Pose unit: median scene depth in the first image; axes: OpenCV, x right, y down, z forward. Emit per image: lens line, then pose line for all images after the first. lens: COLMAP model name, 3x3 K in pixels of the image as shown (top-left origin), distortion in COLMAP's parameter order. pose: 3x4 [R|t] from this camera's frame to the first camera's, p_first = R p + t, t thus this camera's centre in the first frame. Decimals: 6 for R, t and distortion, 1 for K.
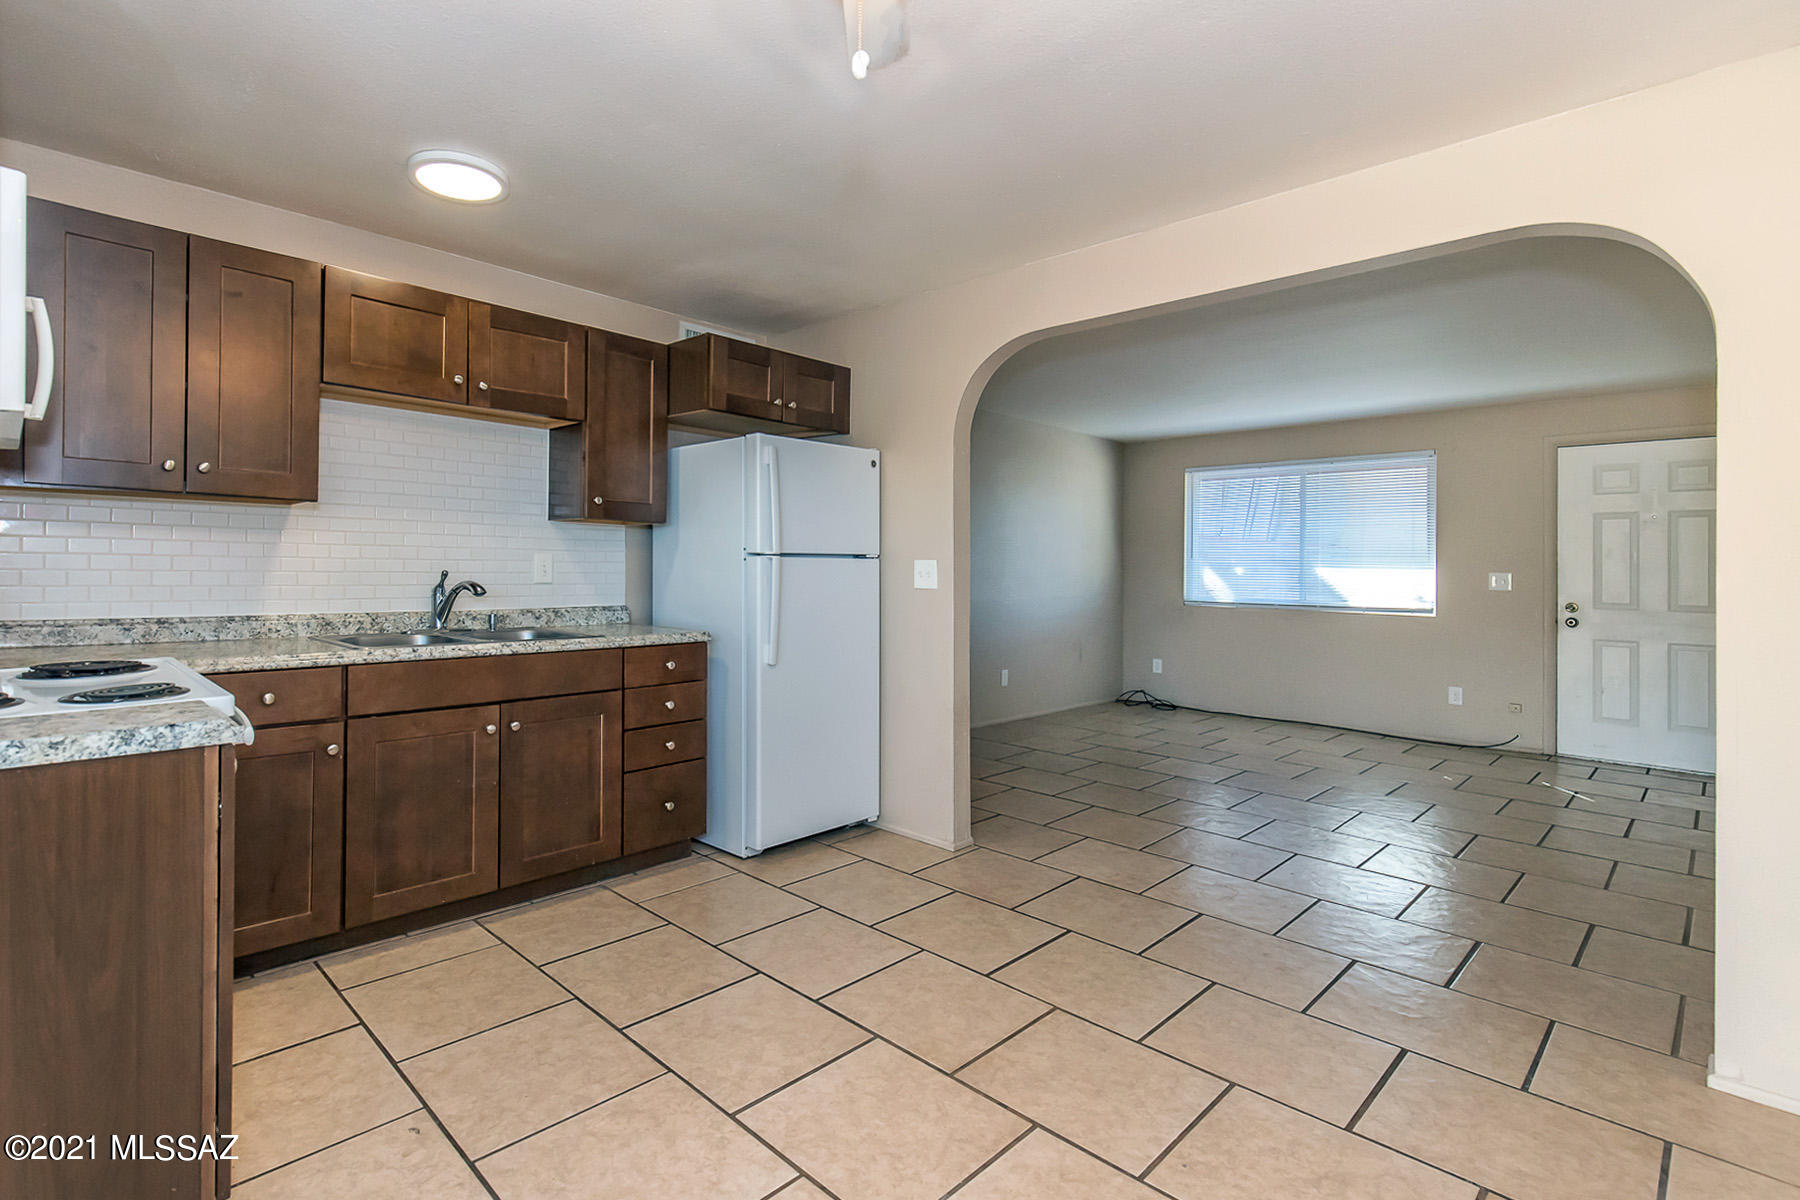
lens RADIAL K [[872.1, 0, 856.2], [0, 872.1, 560.6], [0, 0, 1]] dist [0.006778, 0.000176]
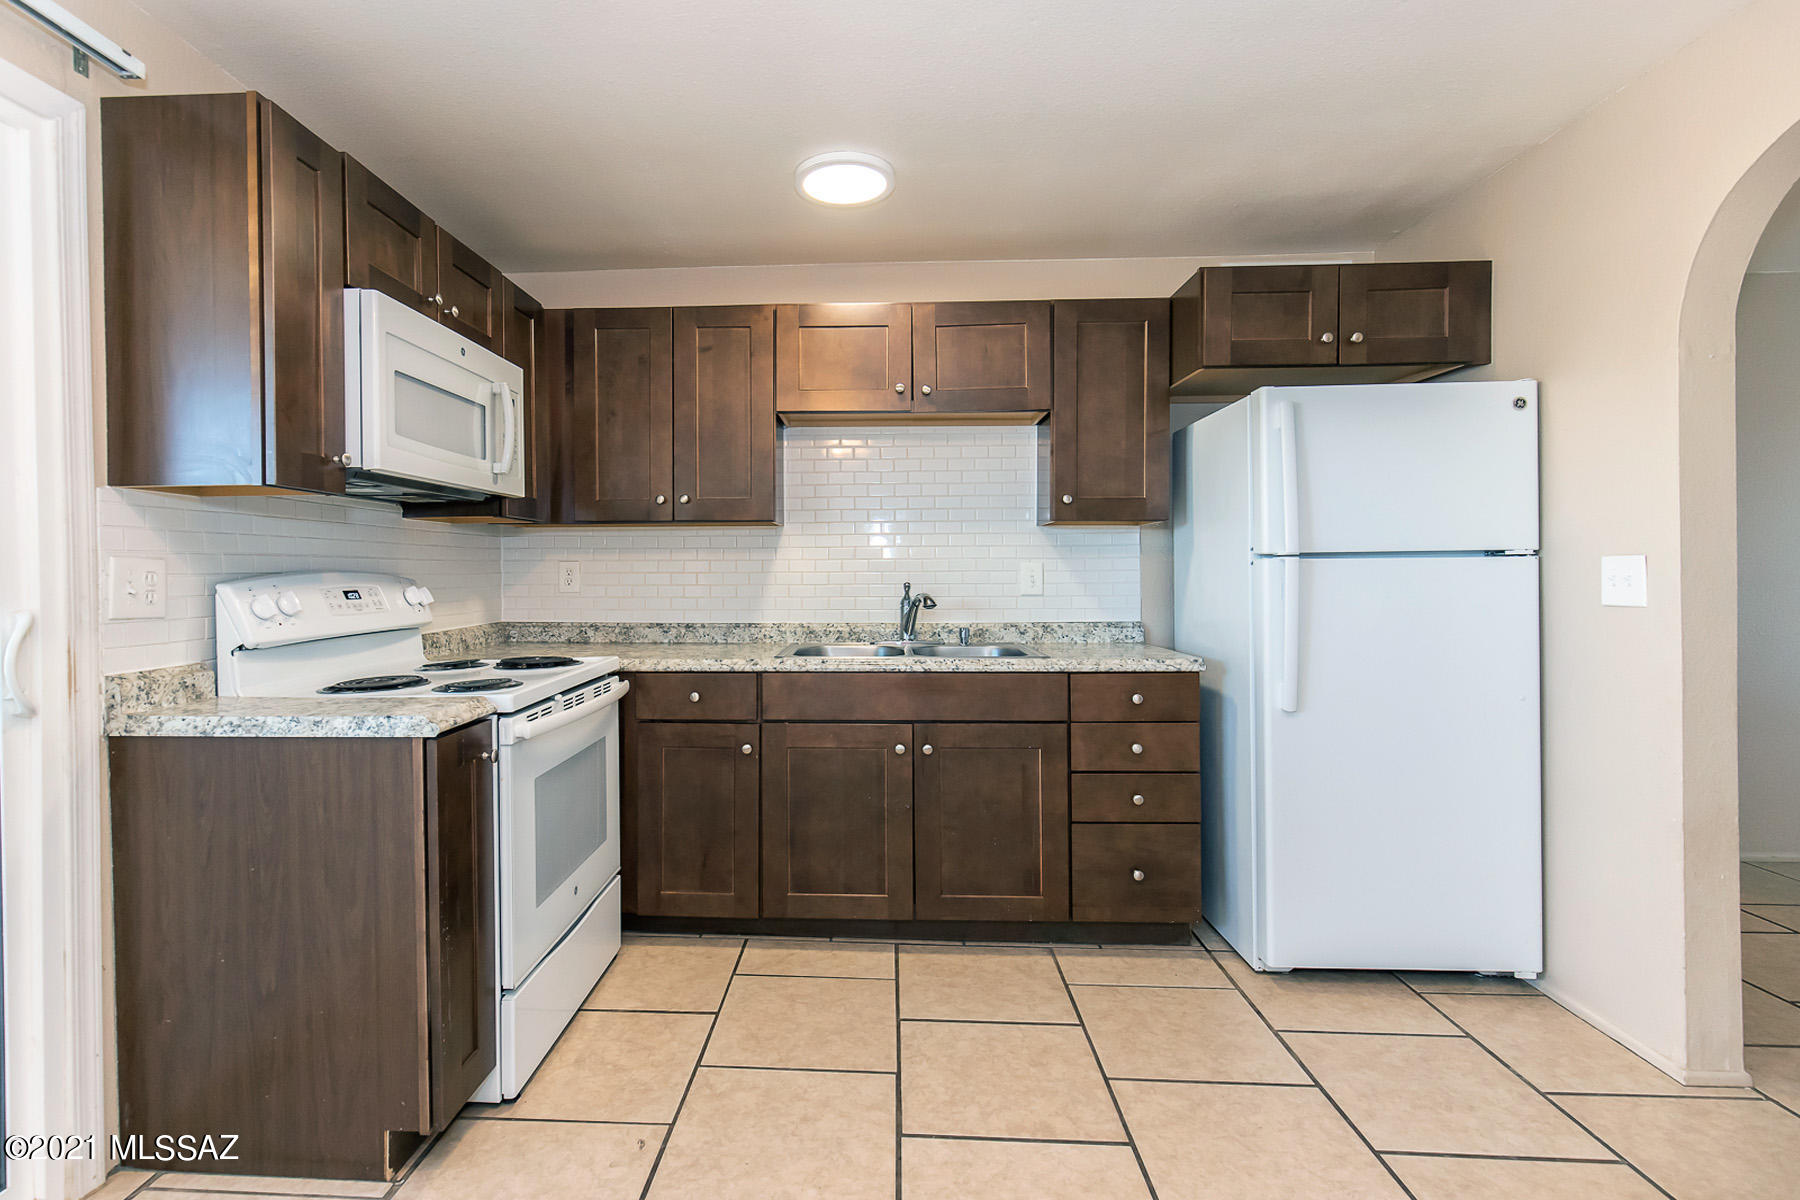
lens RADIAL K [[872.1, 0, 829.0], [0, 872.1, 578.2], [0, 0, 1]] dist [0.006778, 0.000176]
pose [[0.655569, -0.012272, -0.755036, 0.203461], [0.019998, 0.999799, 0.001113, 0.003447], [0.754871, -0.015828, 0.655683, 0.263135]]
